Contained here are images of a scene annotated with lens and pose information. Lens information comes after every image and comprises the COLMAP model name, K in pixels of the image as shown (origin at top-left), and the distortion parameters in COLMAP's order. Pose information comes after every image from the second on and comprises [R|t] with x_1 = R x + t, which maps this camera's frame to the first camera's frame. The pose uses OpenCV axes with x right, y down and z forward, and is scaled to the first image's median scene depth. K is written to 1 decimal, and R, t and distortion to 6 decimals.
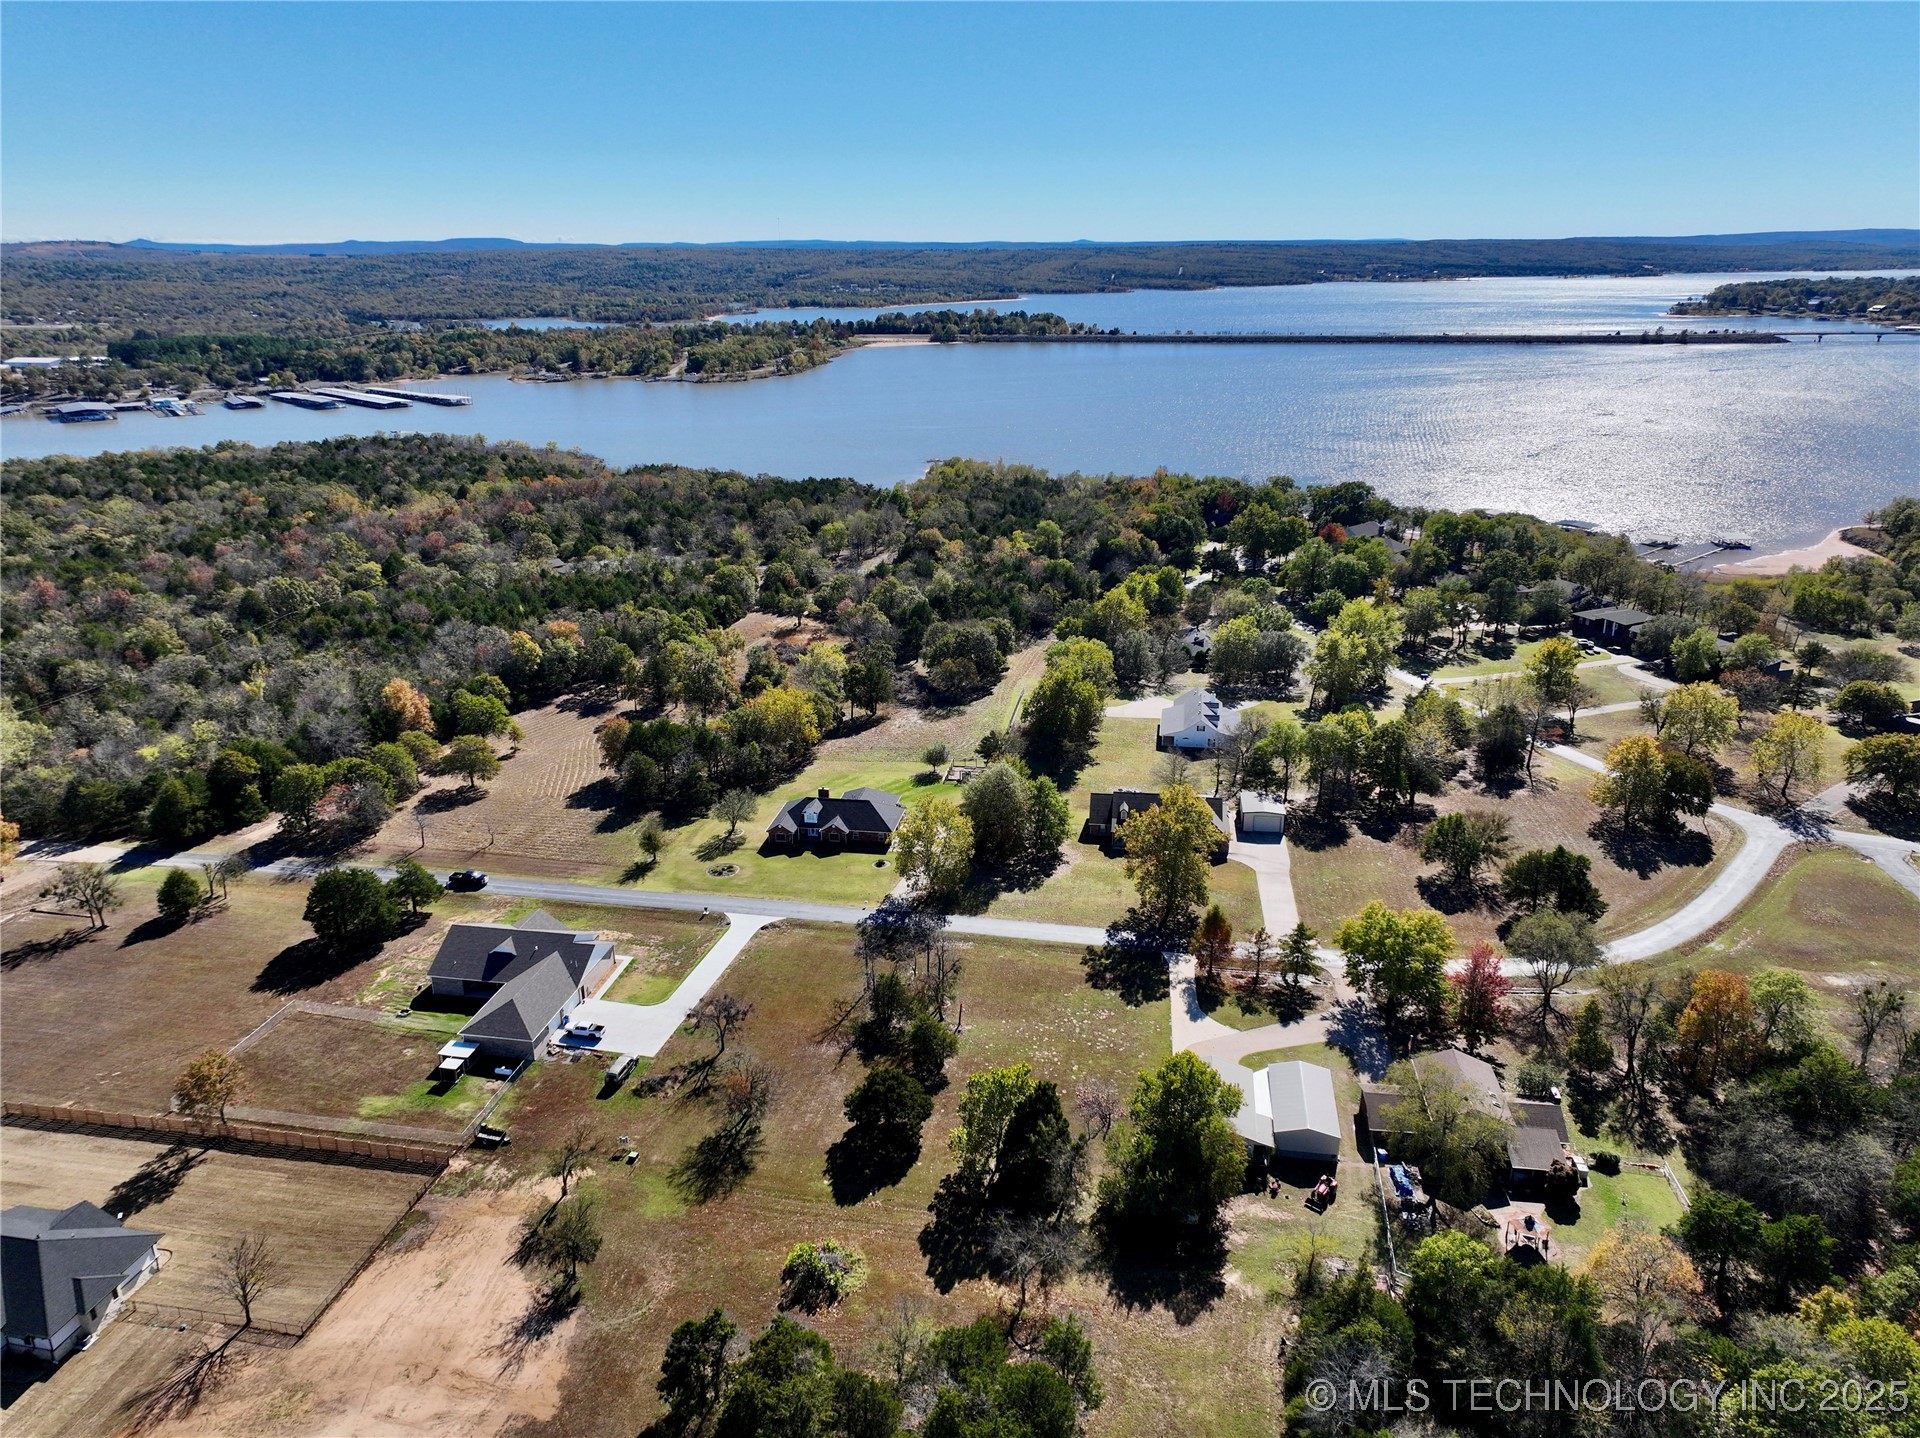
lens RADIAL K [[1348.6, 0, 960.0], [0, 1348.6, 719.0], [0, 0, 1]] dist [-0.002049, 0.019829]
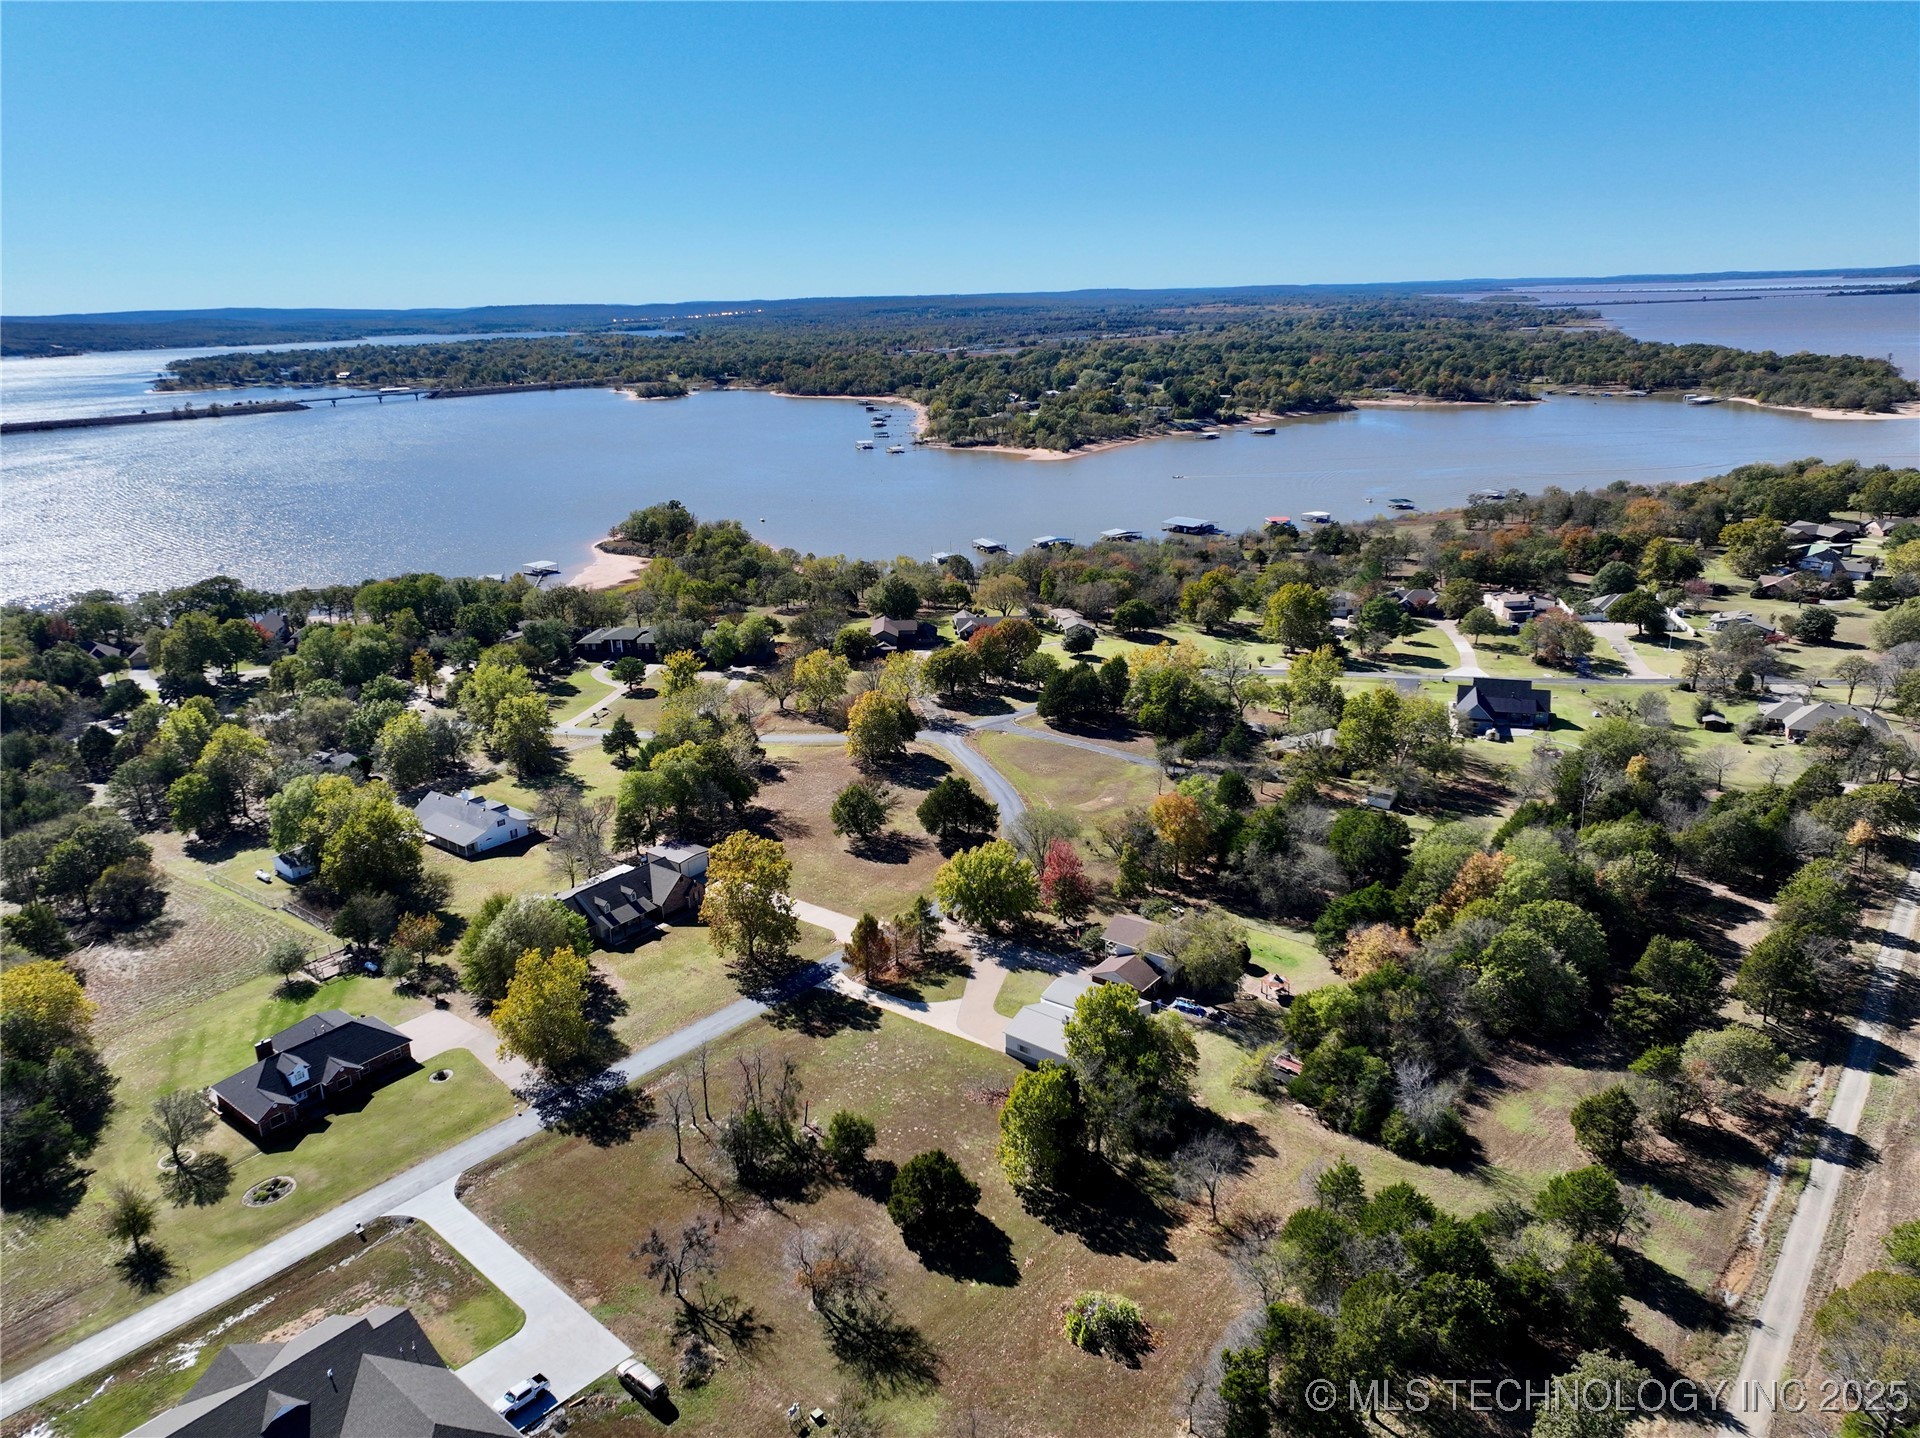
lens RADIAL K [[1348.6, 0, 960.0], [0, 1348.6, 719.0], [0, 0, 1]] dist [-0.002049, 0.019829]
pose [[0.499061, -0.266733, 0.824495, -0.541599], [0.309863, 0.943472, 0.117665, -0.094902], [-0.809273, 0.196758, 0.553501, 0.298160]]
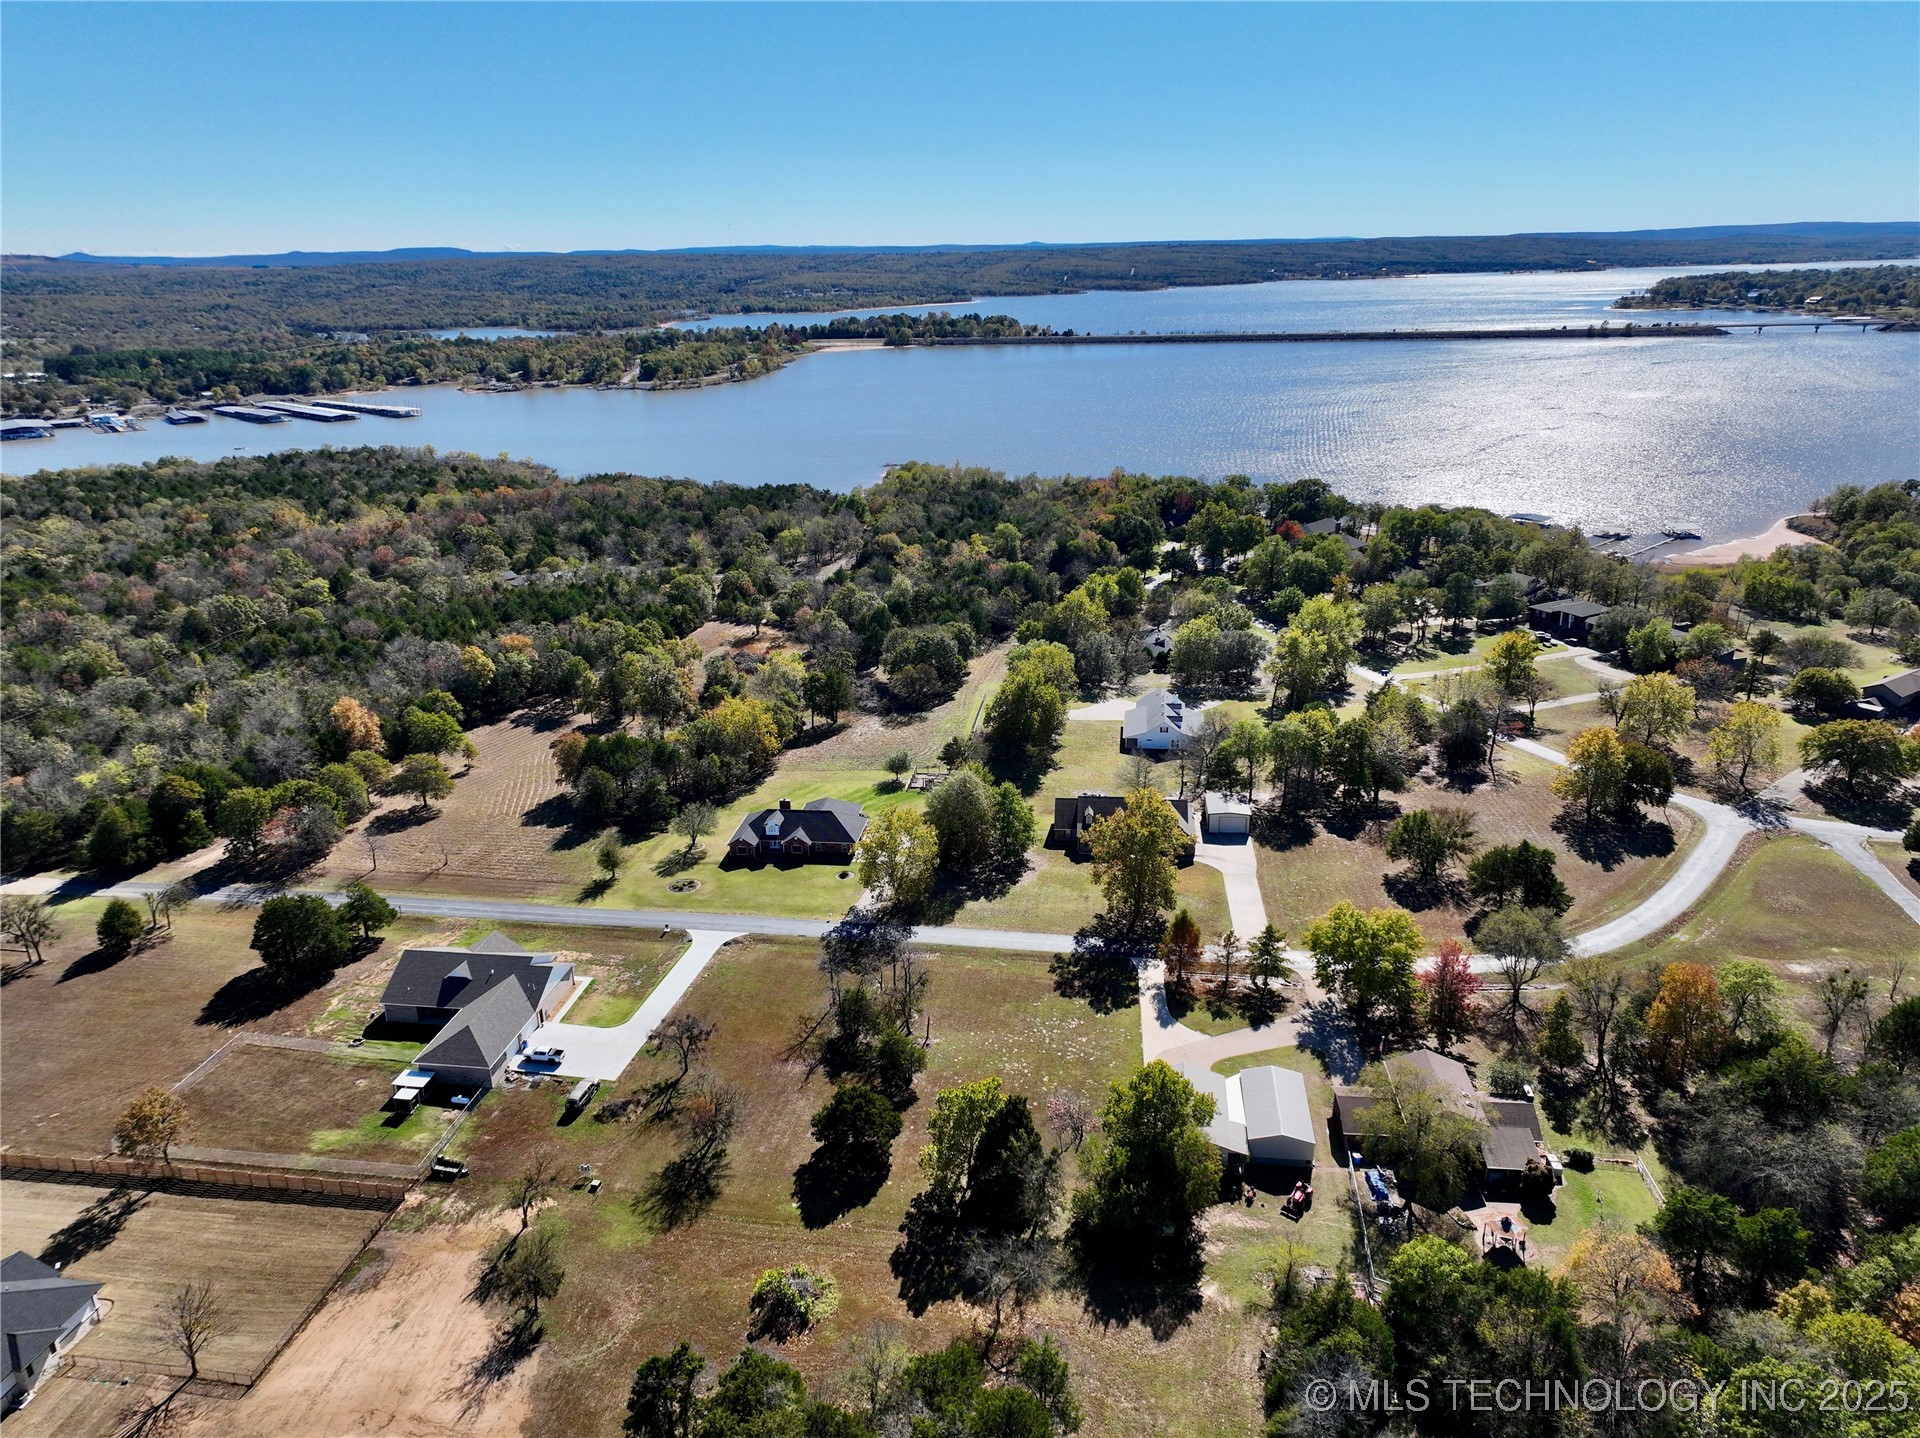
lens RADIAL K [[1348.6, 0, 960.0], [0, 1348.6, 719.0], [0, 0, 1]] dist [-0.002049, 0.019829]
pose [[0.999375, -0.022059, 0.027623, 0.001076], [0.022120, 0.999754, -0.001897, -0.003257], [-0.027575, 0.002507, 0.999617, 0.012484]]
